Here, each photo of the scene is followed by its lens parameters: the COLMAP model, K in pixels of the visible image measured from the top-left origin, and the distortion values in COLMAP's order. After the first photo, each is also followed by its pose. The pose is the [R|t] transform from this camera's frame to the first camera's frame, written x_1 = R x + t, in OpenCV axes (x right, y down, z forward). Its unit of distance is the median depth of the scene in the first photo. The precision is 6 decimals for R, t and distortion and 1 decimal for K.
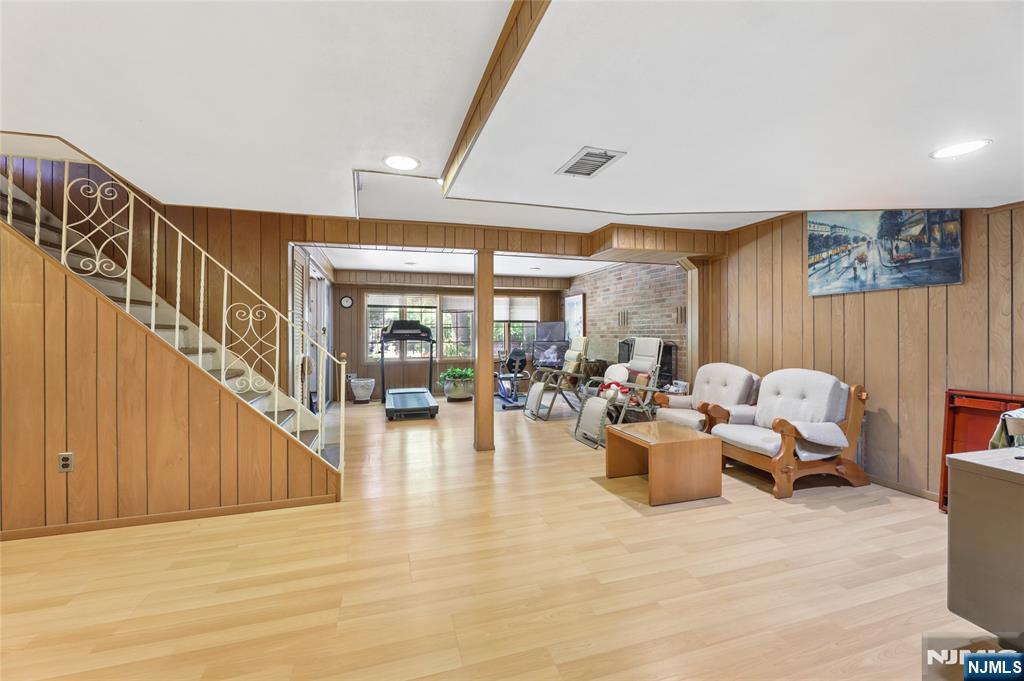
lens RADIAL K [[418.6, 0, 509.2], [0, 418.6, 340.6], [0, 0, 1]] dist [0.000289, 0.000109]
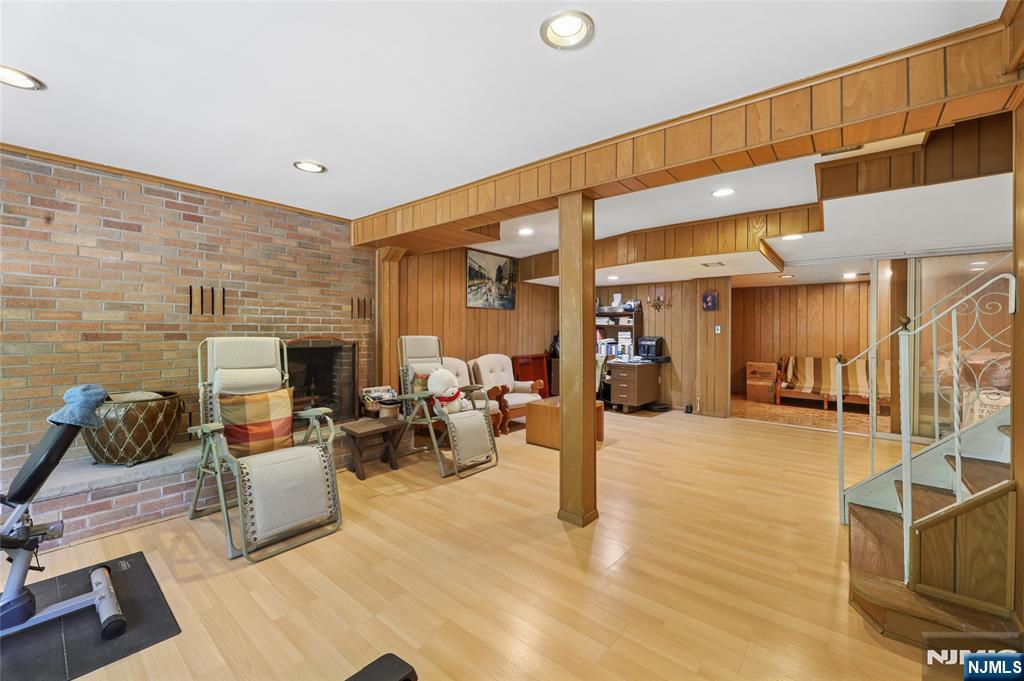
lens RADIAL K [[412.9, 0, 515.6], [0, 412.9, 333.7], [0, 0, 1]] dist [0.000535, 0.000118]
pose [[-0.551346, -0.004209, 0.834266, -0.318864], [0.010807, 0.999867, 0.012187, -0.013246], [-0.834206, 0.015735, -0.551228, 0.870464]]
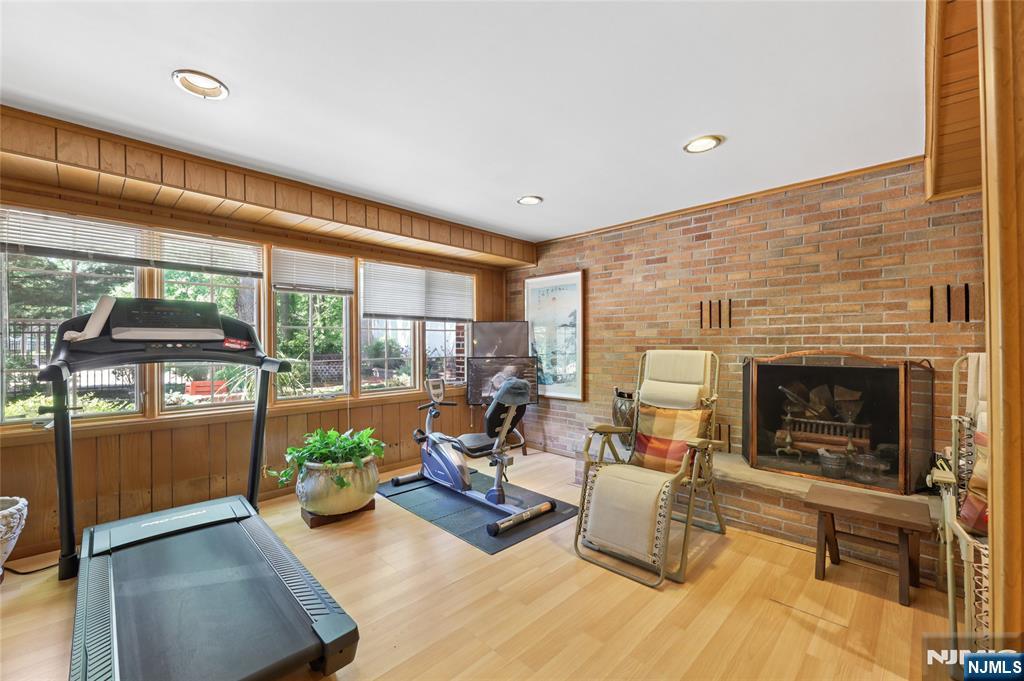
lens RADIAL K [[419.8, 0, 514.6], [0, 419.8, 345.5], [0, 0, 1]] dist [0.000172, -0.000127]
pose [[0.877270, 0.002660, 0.479990, -0.171252], [0.004799, 0.999886, -0.014311, -0.007431], [-0.479973, 0.014858, 0.877157, 0.602183]]
